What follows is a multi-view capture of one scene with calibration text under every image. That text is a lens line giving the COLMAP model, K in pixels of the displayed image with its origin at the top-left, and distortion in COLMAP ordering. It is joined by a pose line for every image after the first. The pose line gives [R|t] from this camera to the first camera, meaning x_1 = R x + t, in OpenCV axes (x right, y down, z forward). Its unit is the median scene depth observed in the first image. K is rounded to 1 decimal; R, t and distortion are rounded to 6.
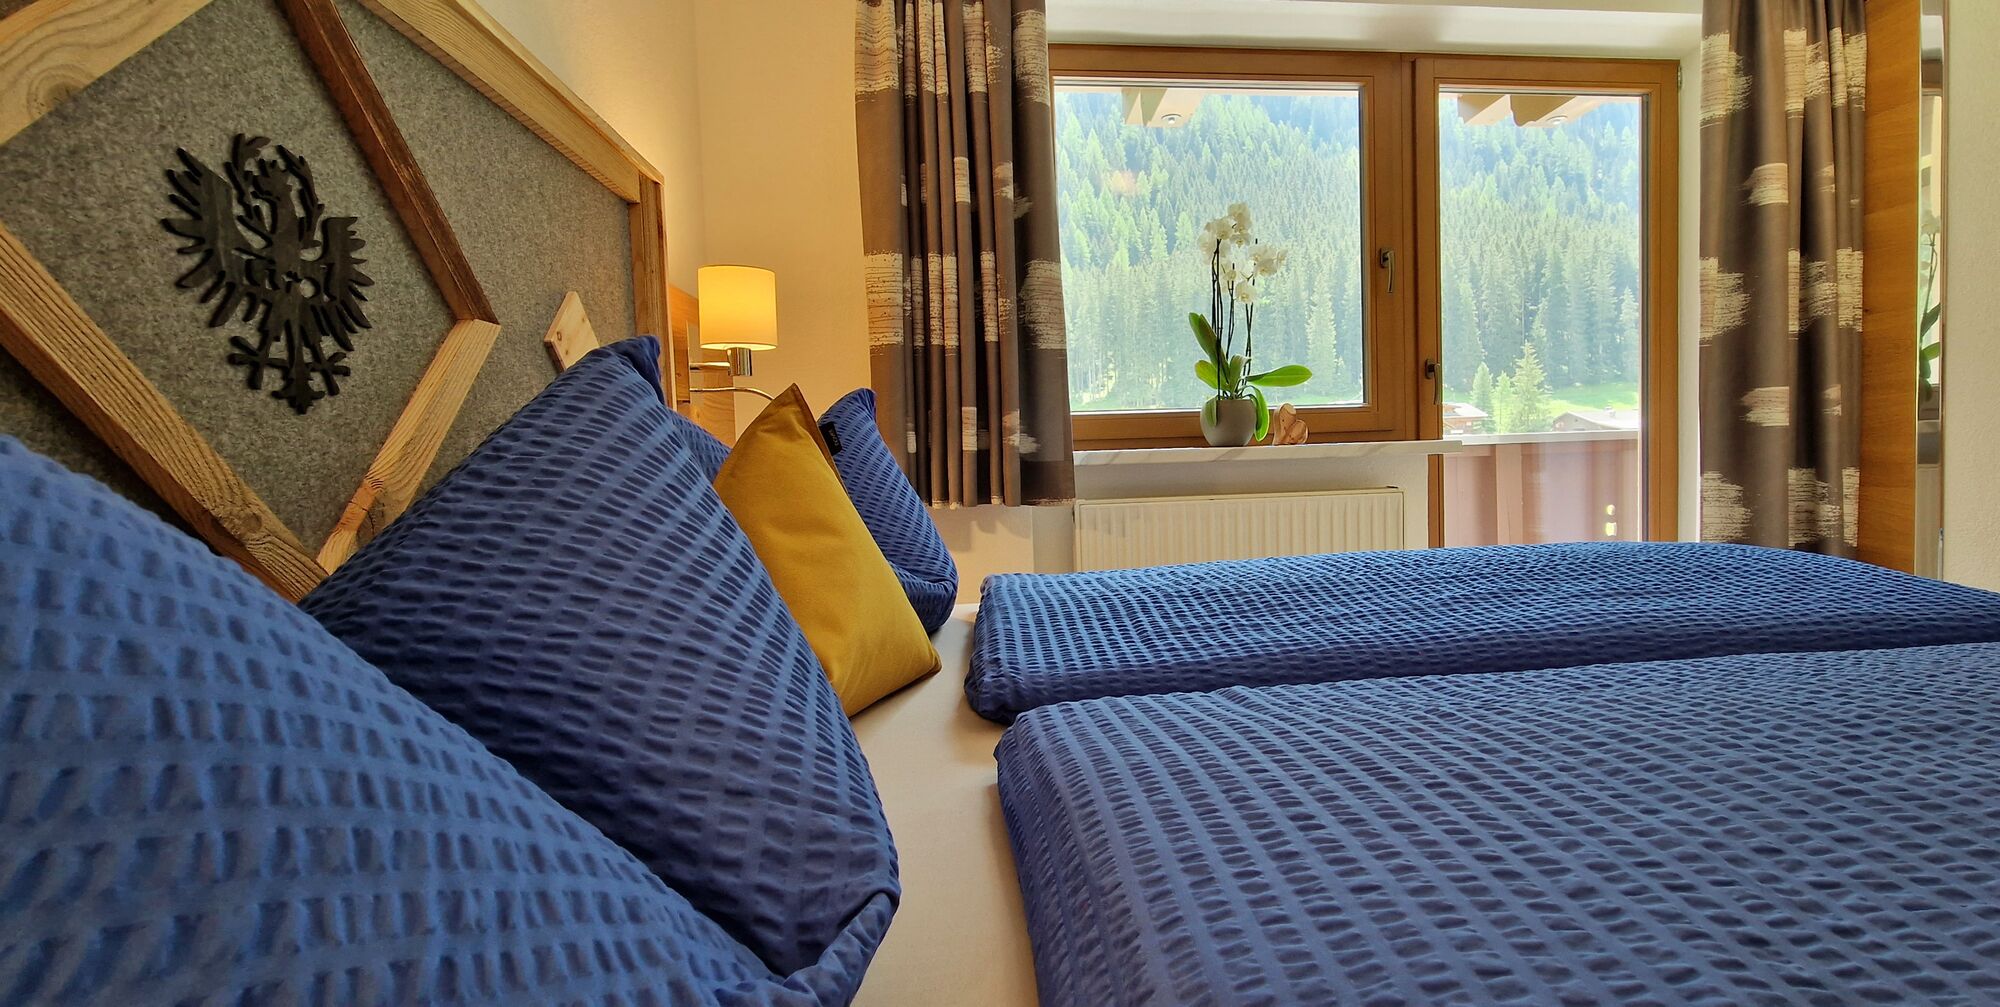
lens RADIAL K [[864.7, 0, 1084.5], [0, 864.7, 512.9], [0, 0, 1]] dist [-0.013567, 0.000197]
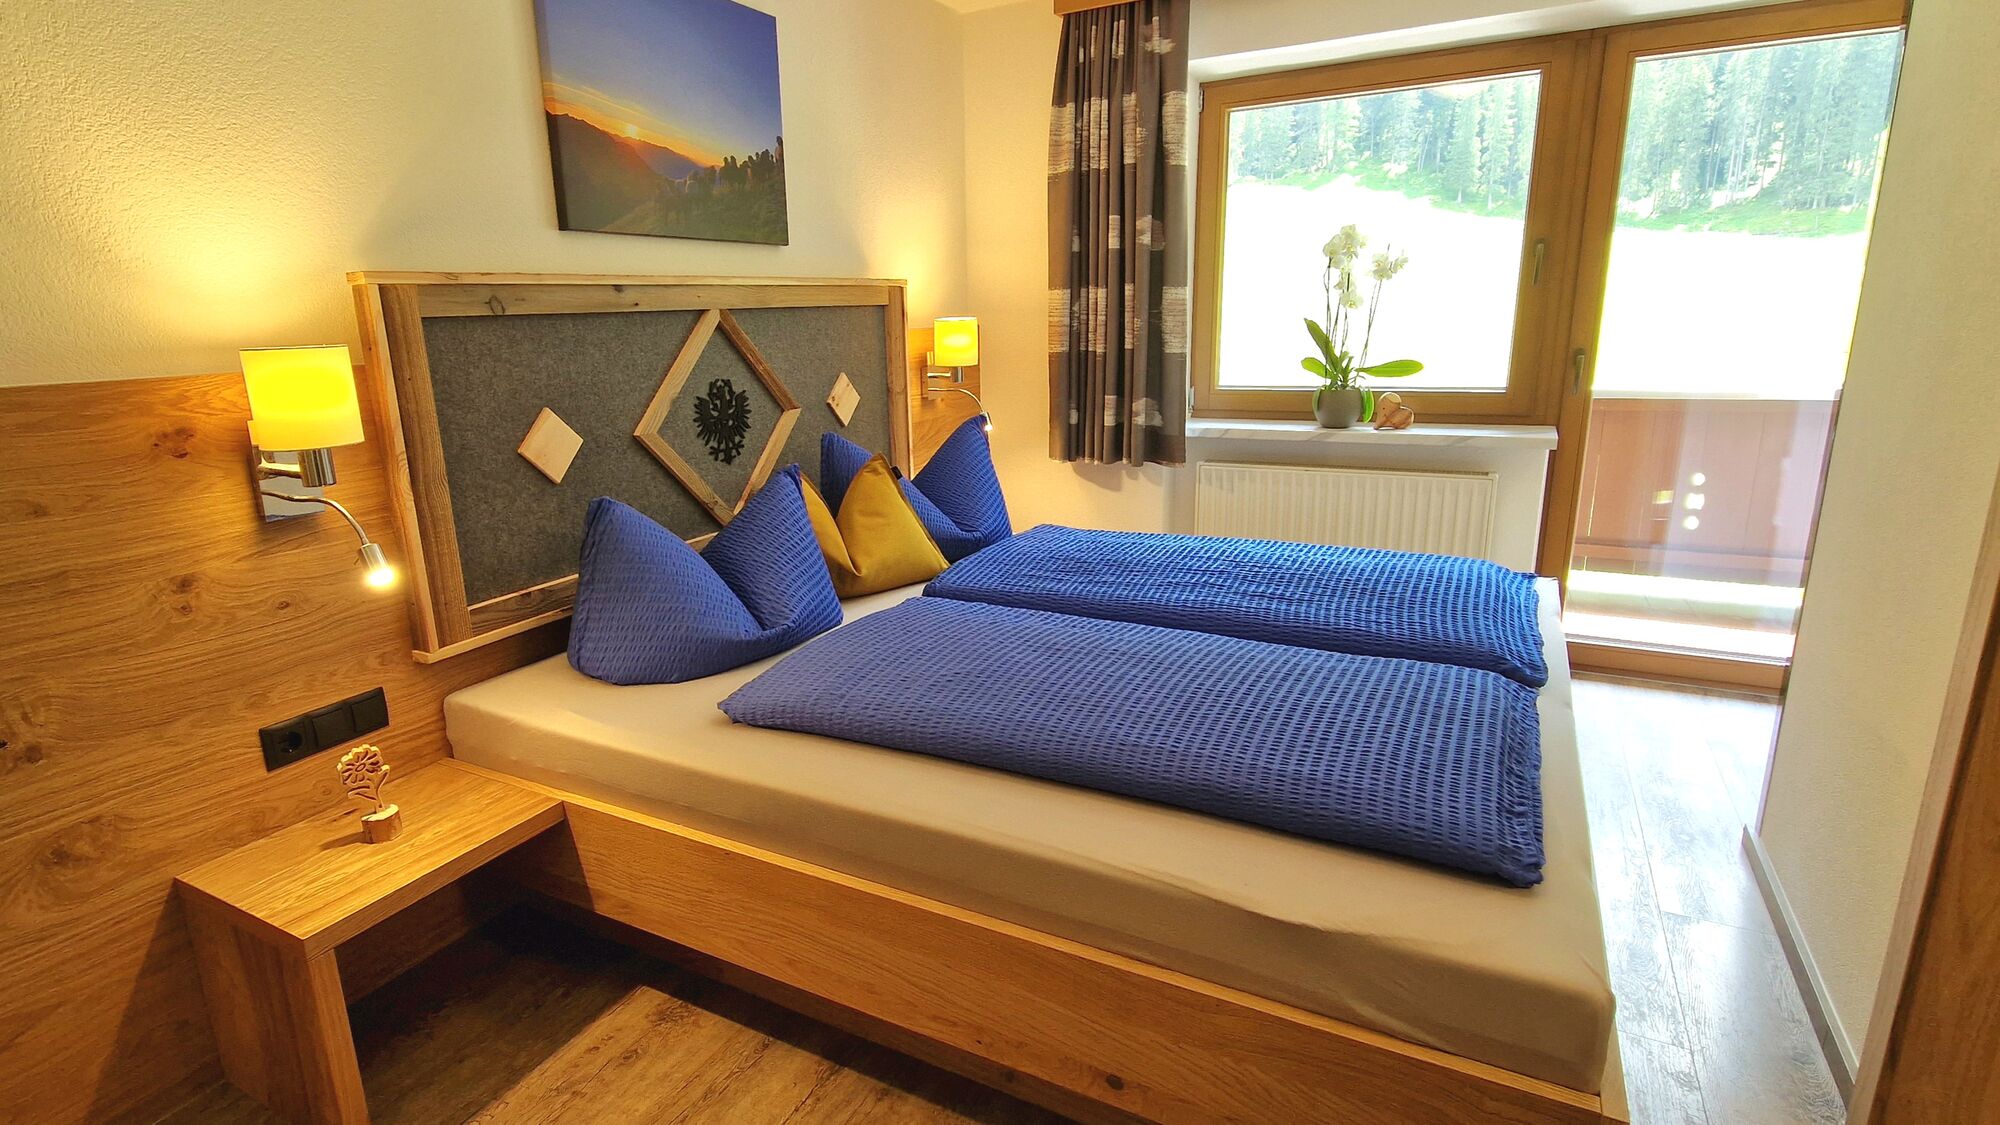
lens RADIAL K [[1007.6, 0, 997.2], [0, 1007.6, 564.4], [0, 0, 1]] dist [0.001785, 0.000322]
pose [[0.822012, 0.160076, -0.546509, 0.688485], [-0.042165, 0.974154, 0.221915, -0.216298], [0.567908, -0.159374, 0.807515, -0.519852]]
